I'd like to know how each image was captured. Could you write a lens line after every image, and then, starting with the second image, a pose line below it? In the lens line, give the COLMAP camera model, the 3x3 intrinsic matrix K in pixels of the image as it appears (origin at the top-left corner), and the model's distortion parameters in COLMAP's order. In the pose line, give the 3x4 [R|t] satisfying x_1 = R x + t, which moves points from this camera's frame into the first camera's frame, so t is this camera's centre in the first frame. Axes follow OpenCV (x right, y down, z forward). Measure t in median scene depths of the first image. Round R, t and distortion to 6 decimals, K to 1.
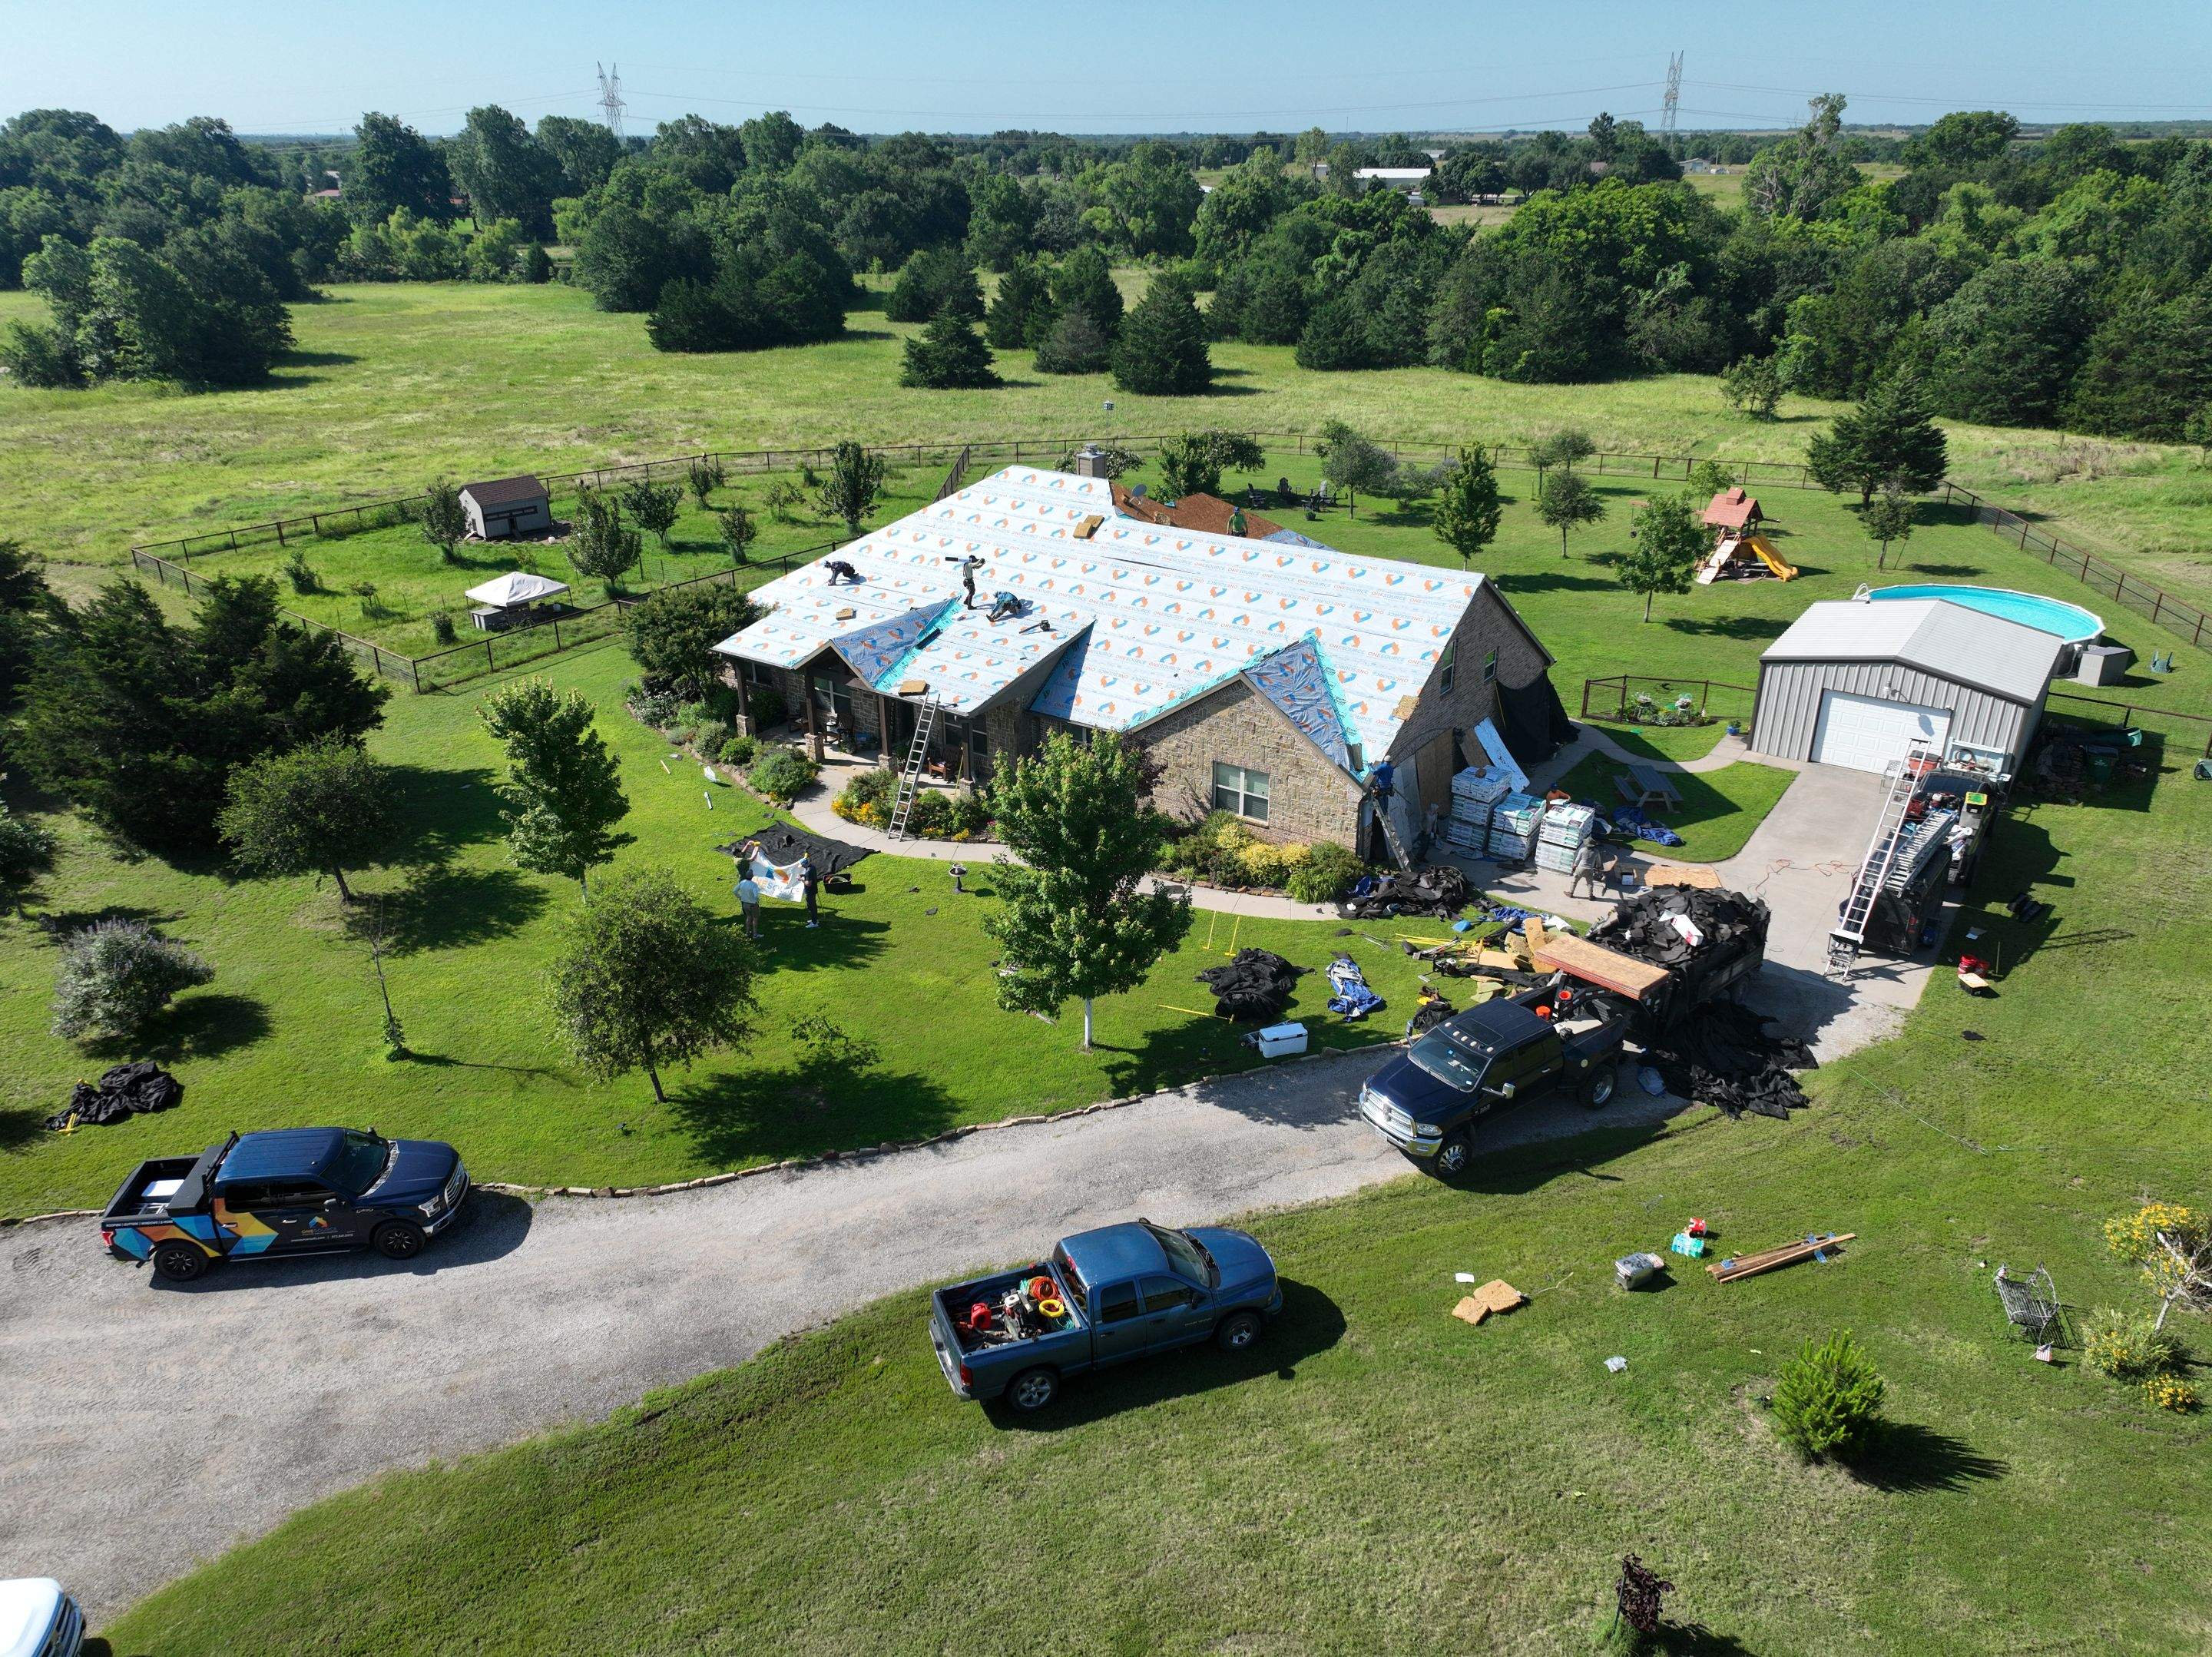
lens RADIAL K [[1554.4, 0, 1109.7], [0, 1554.4, 824.8], [0, 0, 1]] dist [0.013797, 0.004004]
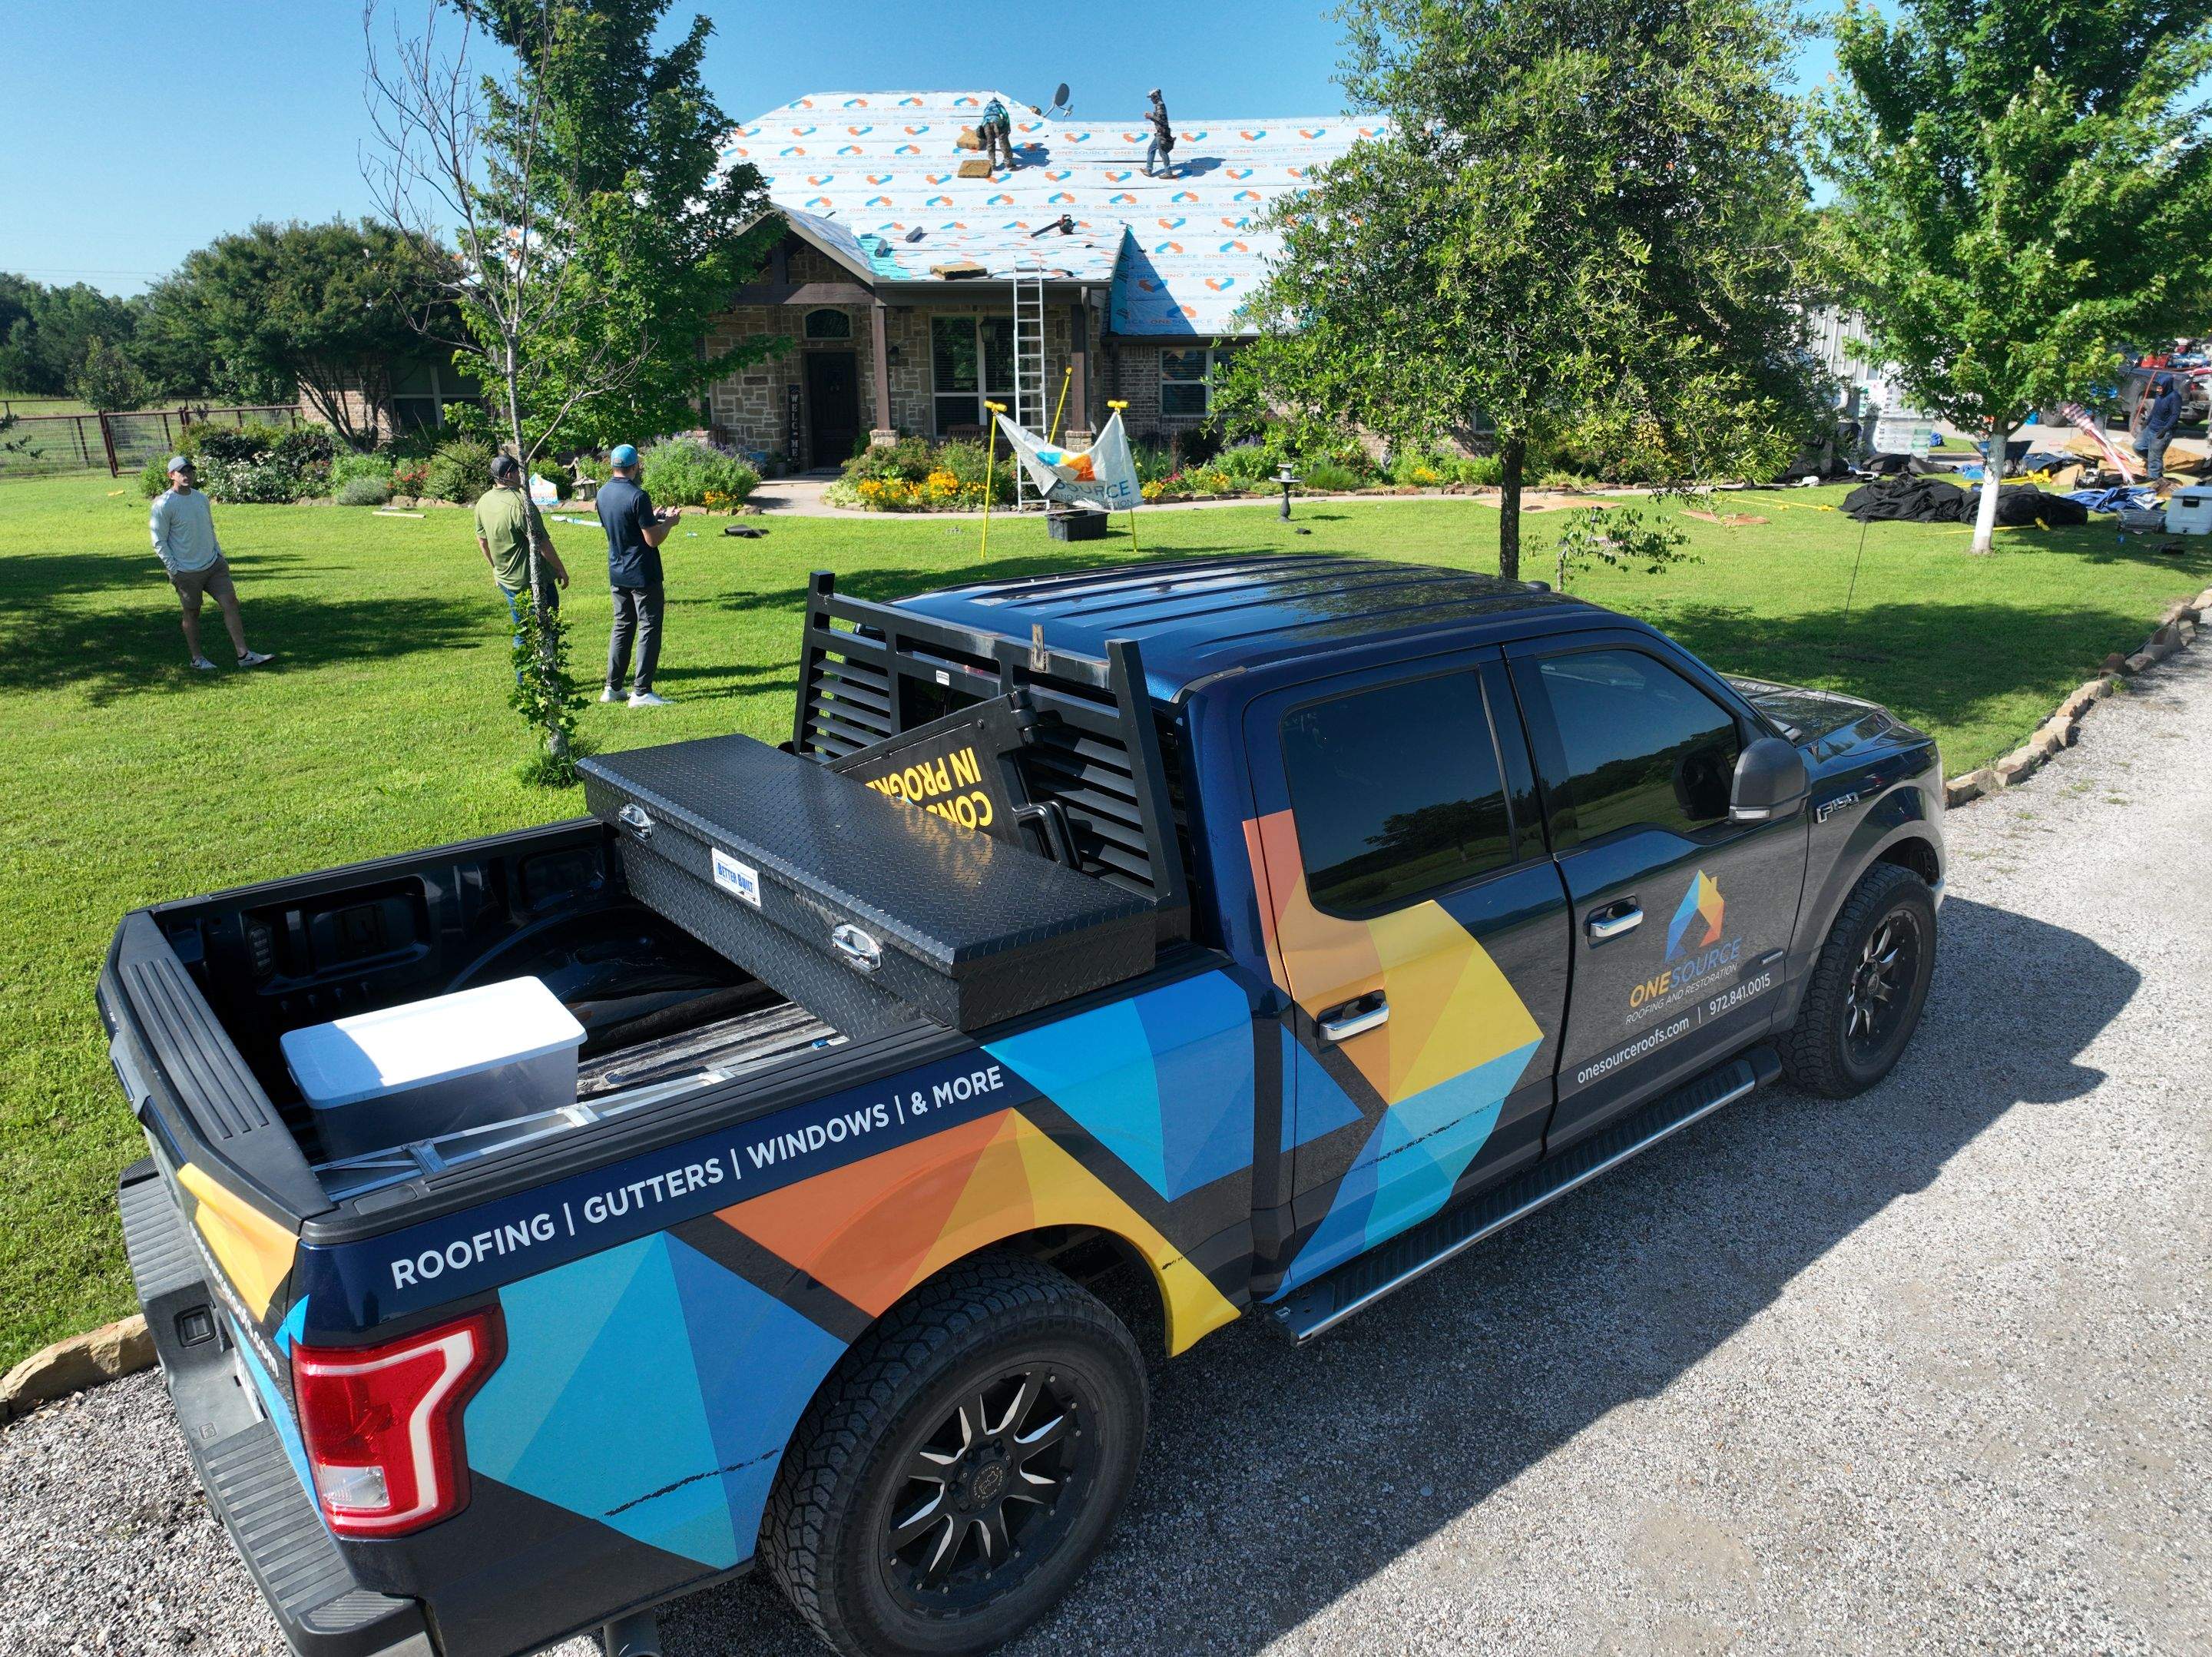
lens RADIAL K [[1554.4, 0, 1103.9], [0, 1554.4, 828.3], [0, 0, 1]] dist [0.013797, 0.004004]
pose [[0.851777, -0.163363, 0.497783, -0.406229], [0.222758, 0.972908, -0.061881, 0.154351], [-0.474188, 0.163594, 0.865091, 0.566537]]
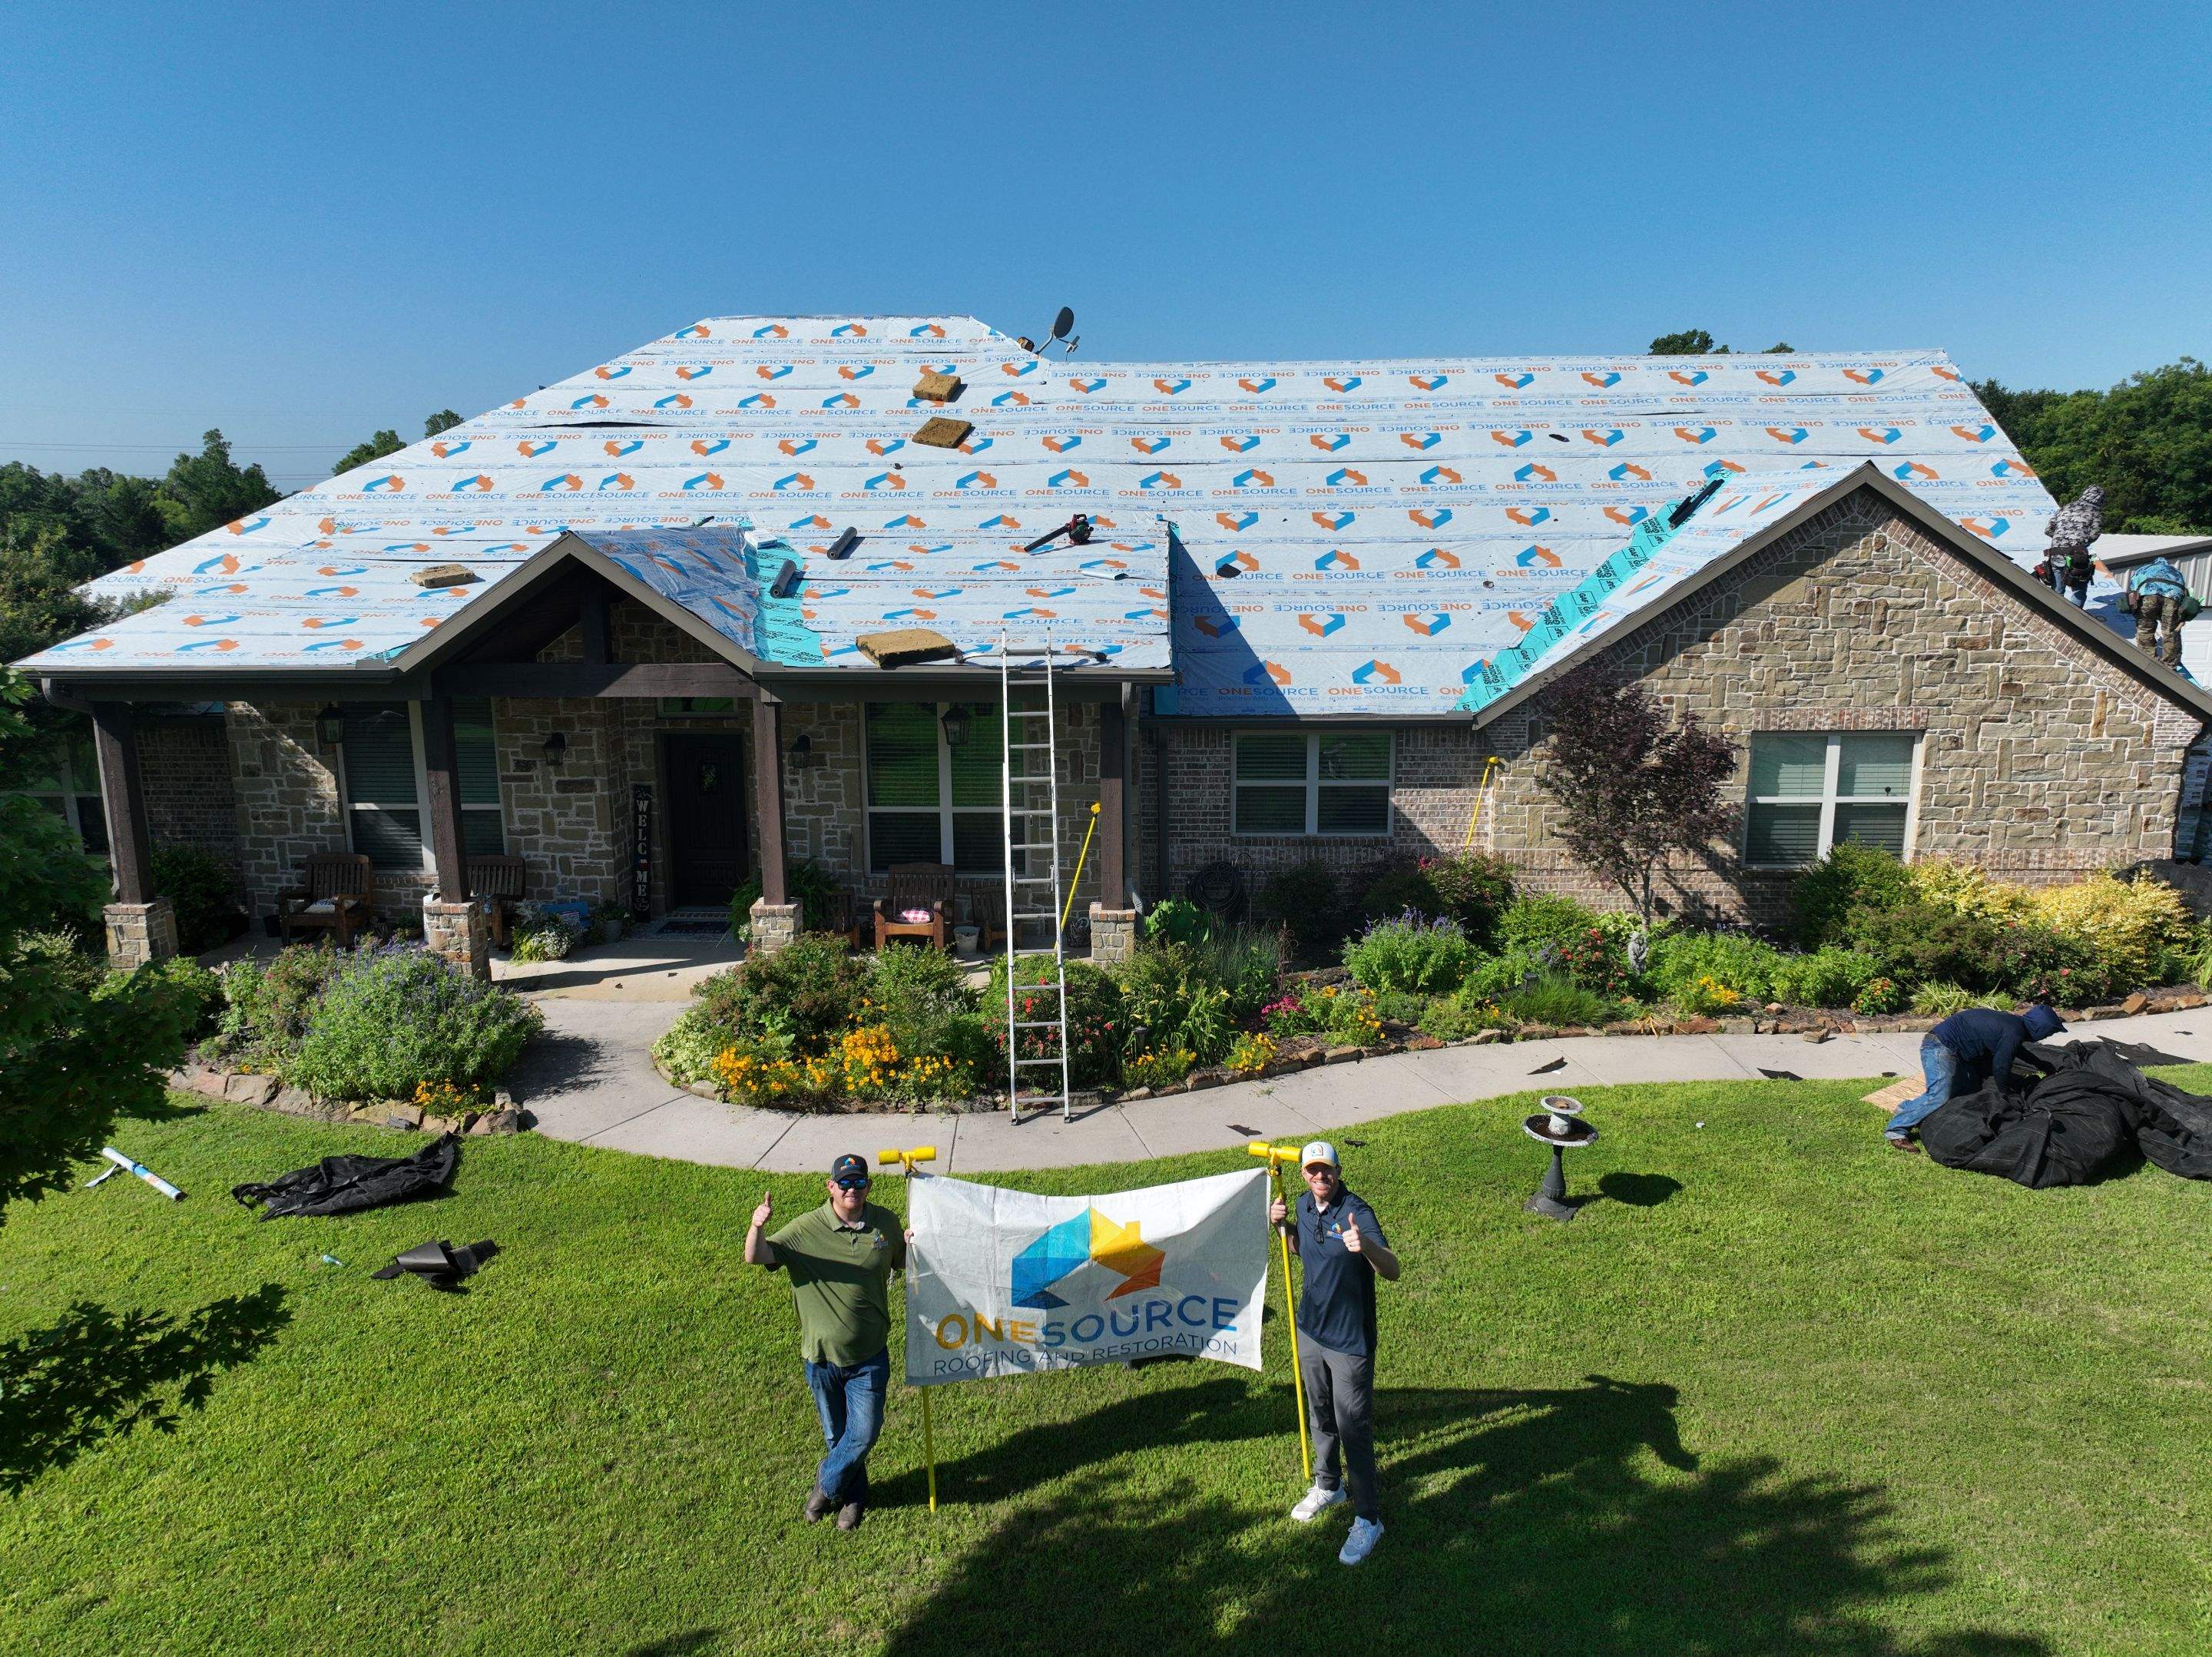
lens RADIAL K [[1554.4, 0, 1109.7], [0, 1554.4, 835.7], [0, 0, 1]] dist [0.013797, 0.004004]
pose [[0.839185, -0.117329, 0.531040, -0.275635], [0.228516, 0.962142, -0.148539, 0.004208], [-0.493508, 0.246003, 0.834226, 0.768956]]
